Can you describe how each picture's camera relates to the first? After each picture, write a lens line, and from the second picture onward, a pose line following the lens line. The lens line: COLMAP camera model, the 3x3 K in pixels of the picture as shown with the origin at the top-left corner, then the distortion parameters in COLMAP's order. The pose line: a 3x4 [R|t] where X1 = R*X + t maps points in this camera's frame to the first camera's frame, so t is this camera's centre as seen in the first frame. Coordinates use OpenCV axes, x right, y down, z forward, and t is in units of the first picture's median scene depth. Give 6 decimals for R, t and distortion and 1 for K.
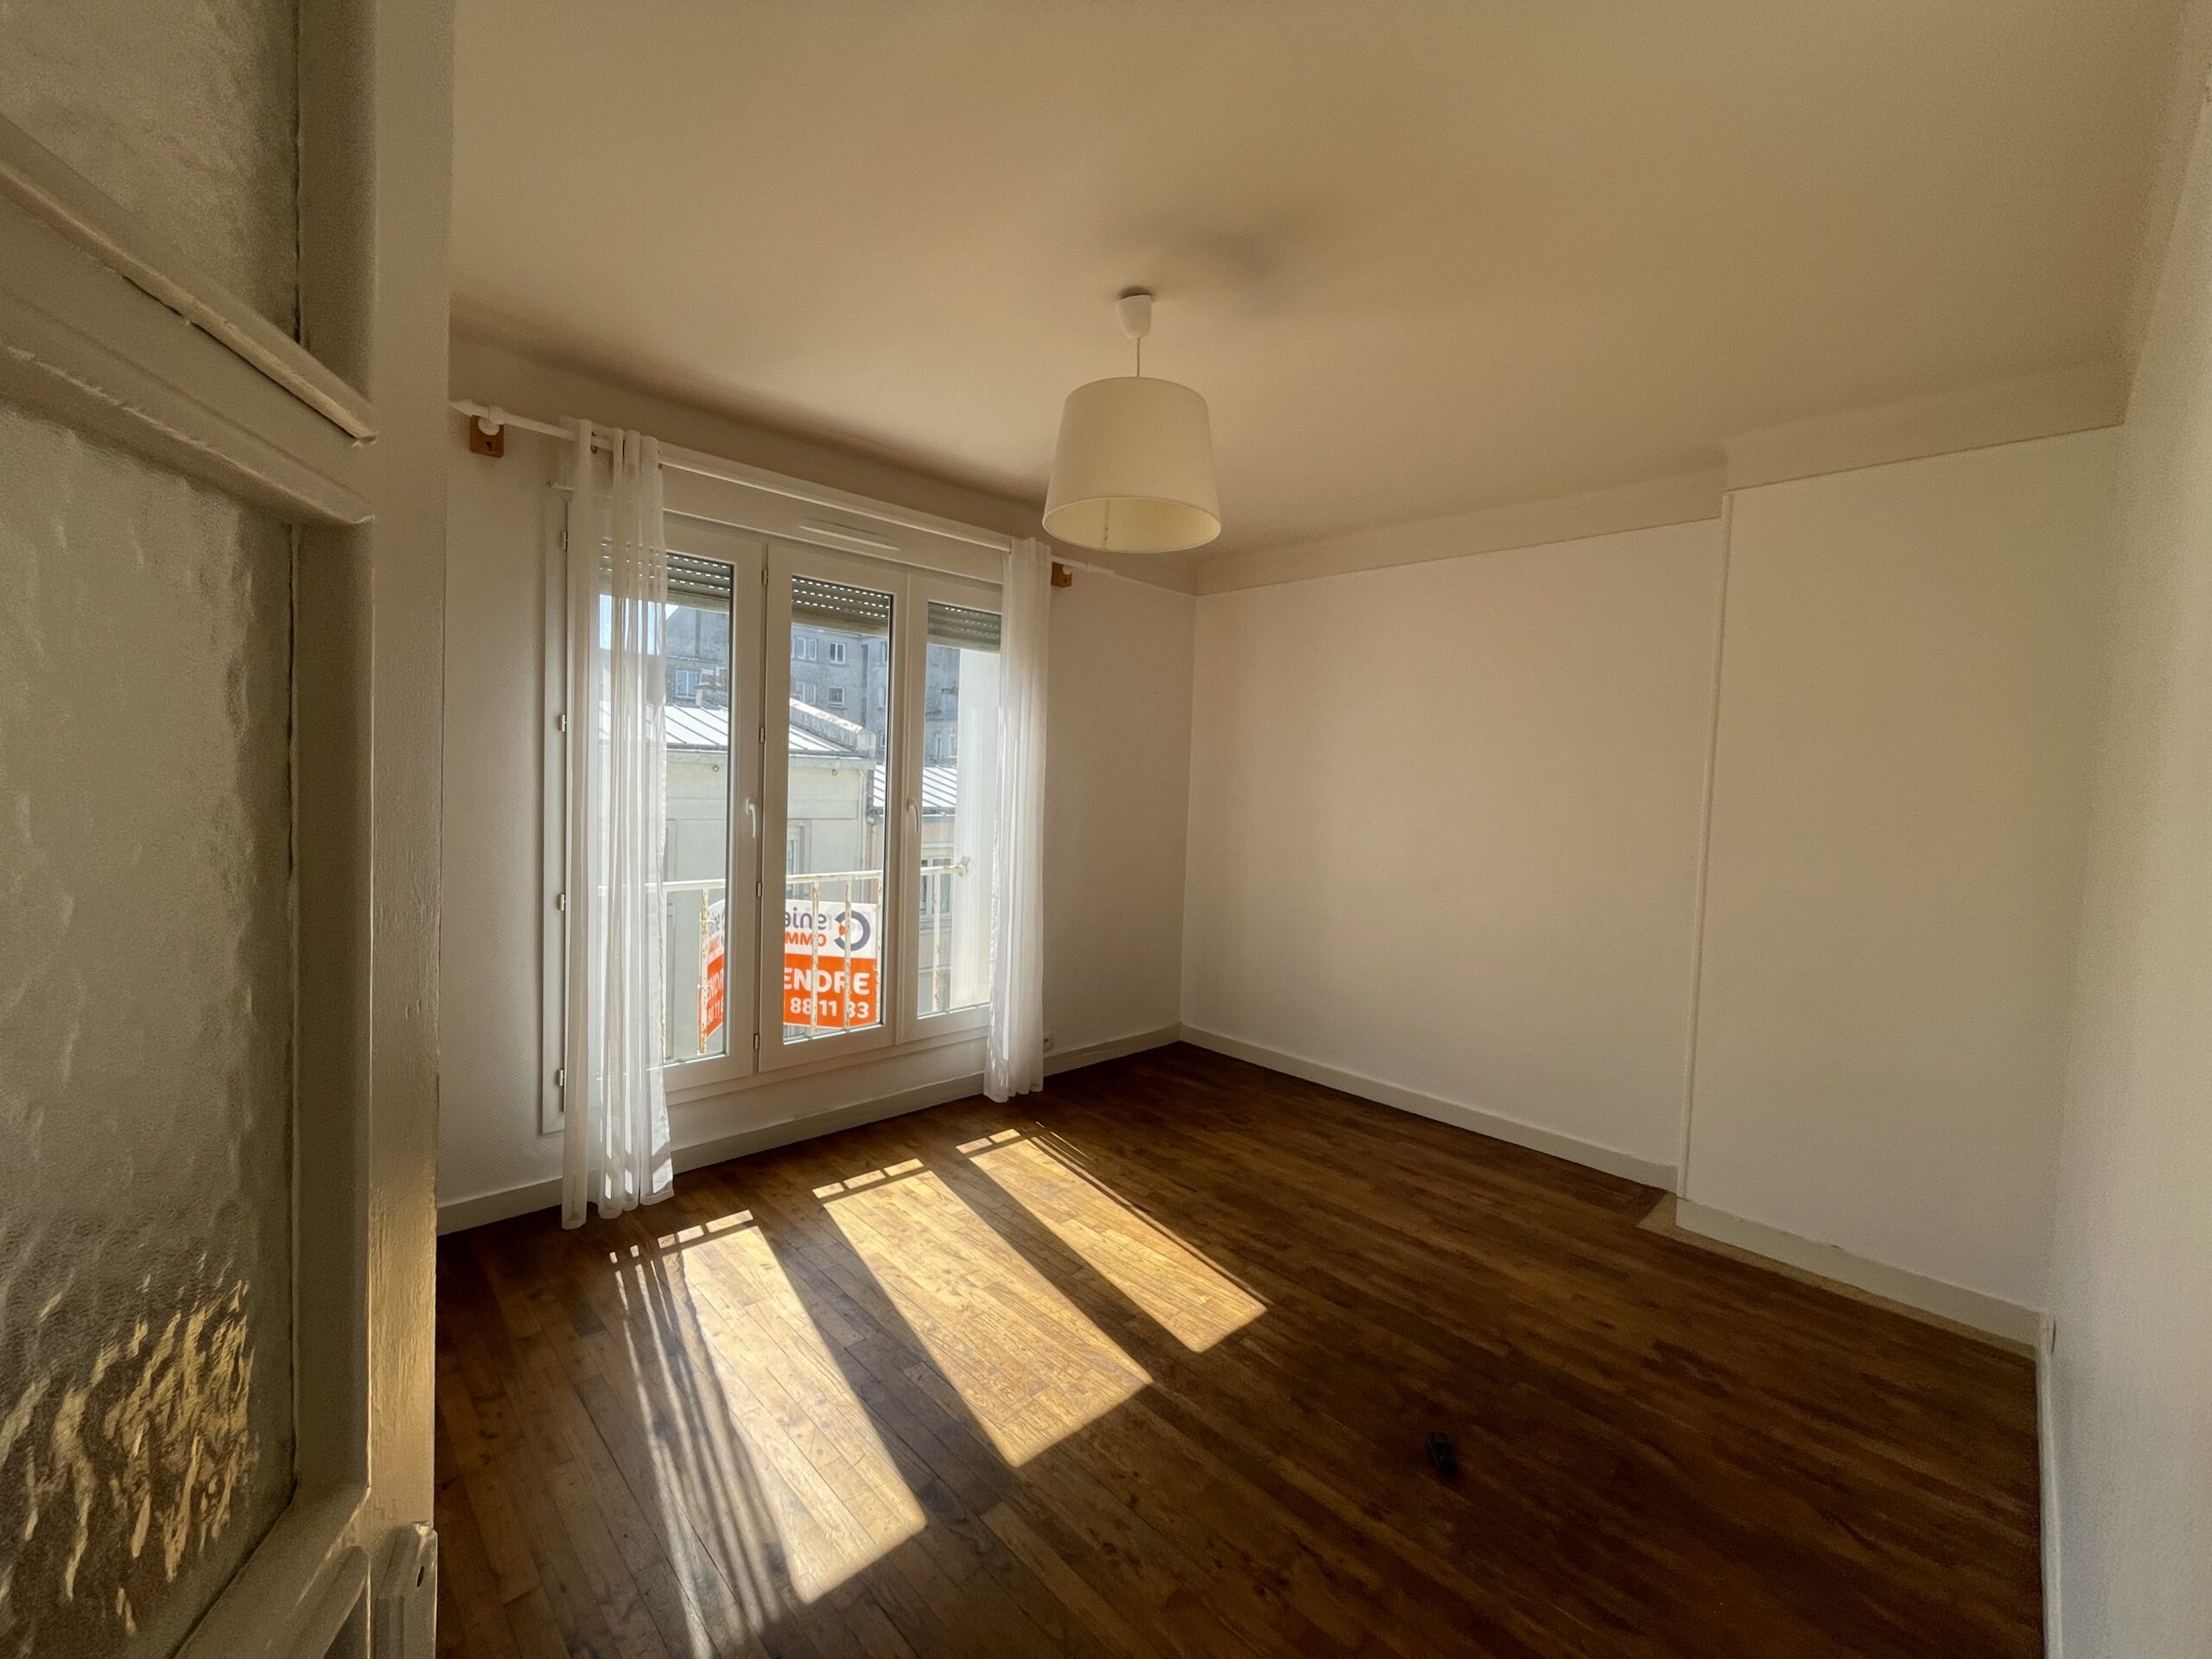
lens RADIAL K [[901.0, 0, 1106.0], [0, 901.0, 829.5], [0, 0, 1]] dist [0.000112, 0.000154]
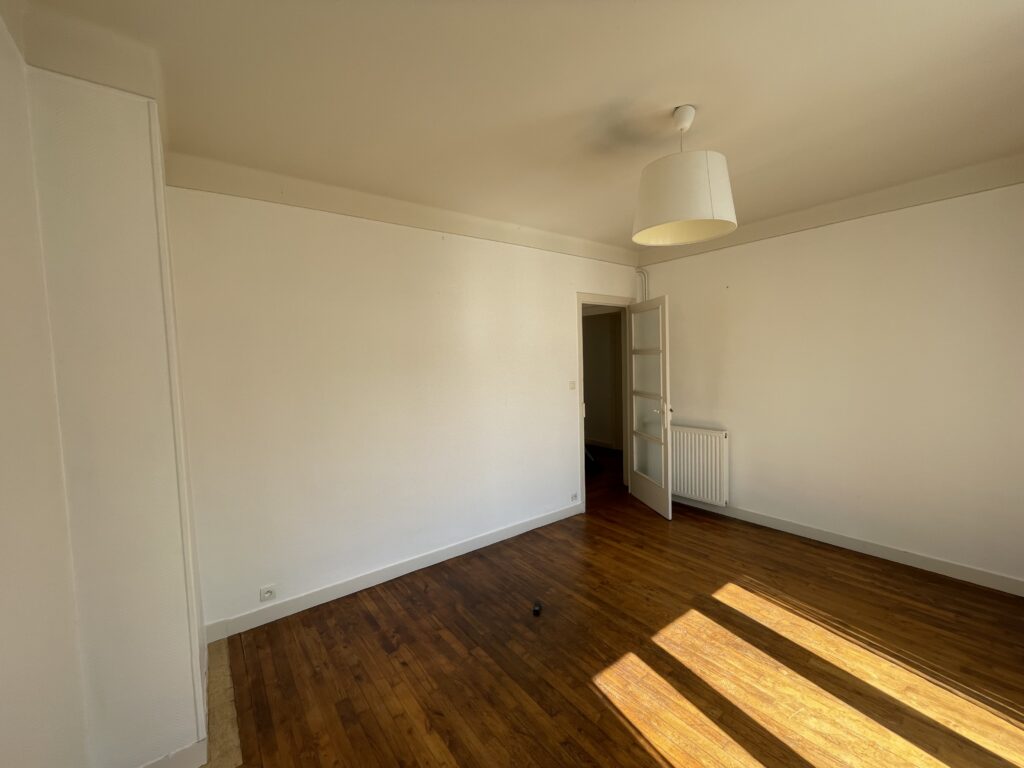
lens RADIAL K [[417.1, 0, 512.0], [0, 417.1, 384.0], [0, 0, 1]] dist [0.000112, 0.000154]
pose [[-0.992211, -0.016042, 0.123534, 0.260439], [-0.000504, 0.992182, 0.124798, -0.136729], [-0.124570, 0.123764, -0.984462, 1.891461]]
